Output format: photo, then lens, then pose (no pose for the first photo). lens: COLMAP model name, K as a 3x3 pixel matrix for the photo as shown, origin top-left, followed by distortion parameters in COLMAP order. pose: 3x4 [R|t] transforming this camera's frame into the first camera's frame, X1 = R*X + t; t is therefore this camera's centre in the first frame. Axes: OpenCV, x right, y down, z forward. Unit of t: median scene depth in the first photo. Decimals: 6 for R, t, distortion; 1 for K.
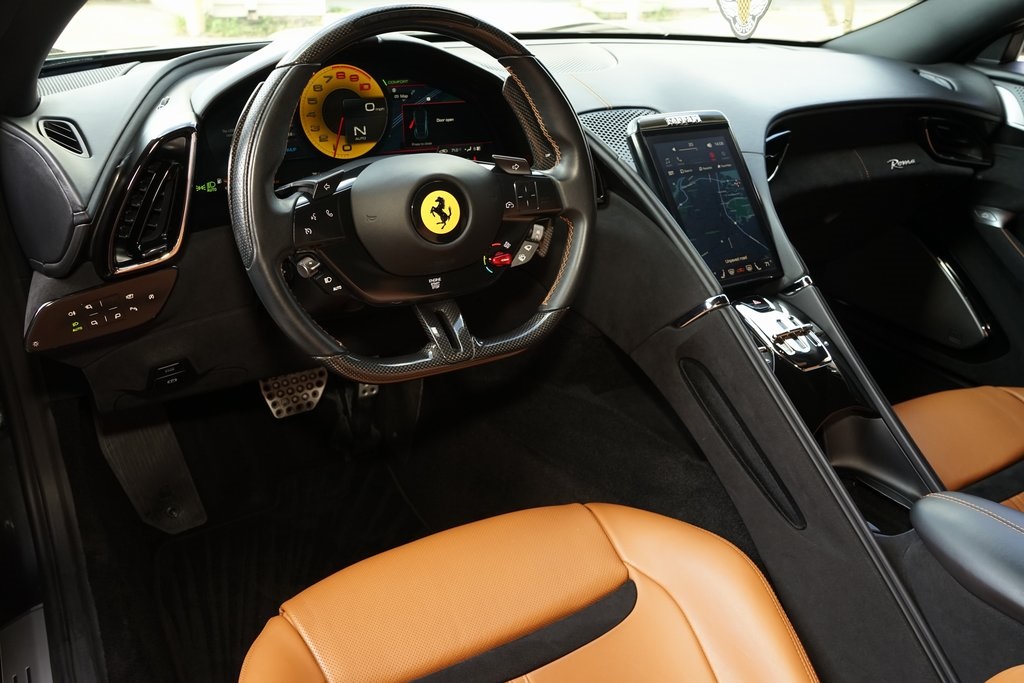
lens RADIAL K [[839.3, 0, 515.3], [0, 839.3, 339.0], [0, 0, 1]] dist [0.012352, 0.001441]
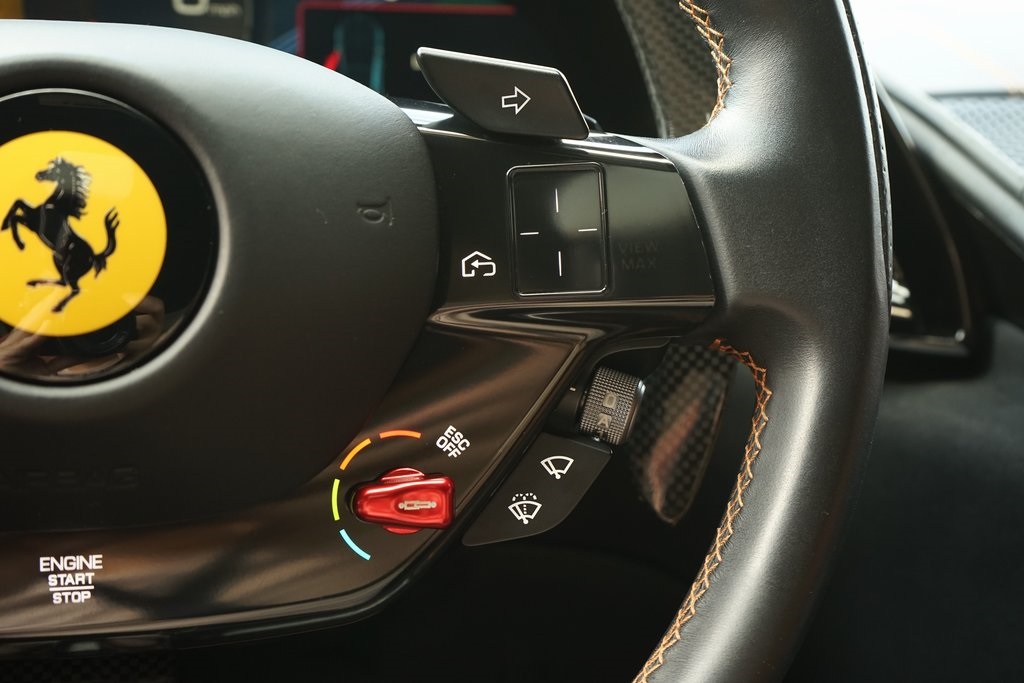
lens RADIAL K [[1394.7, 0, 513.2], [0, 1394.7, 341.9], [0, 0, 1]] dist [0.020034, 0.000000]
pose [[0.961177, 0.061326, -0.269030, 0.092299], [-0.125734, 0.965227, -0.229191, -0.049534], [0.245620, 0.254119, 0.935465, 0.586046]]
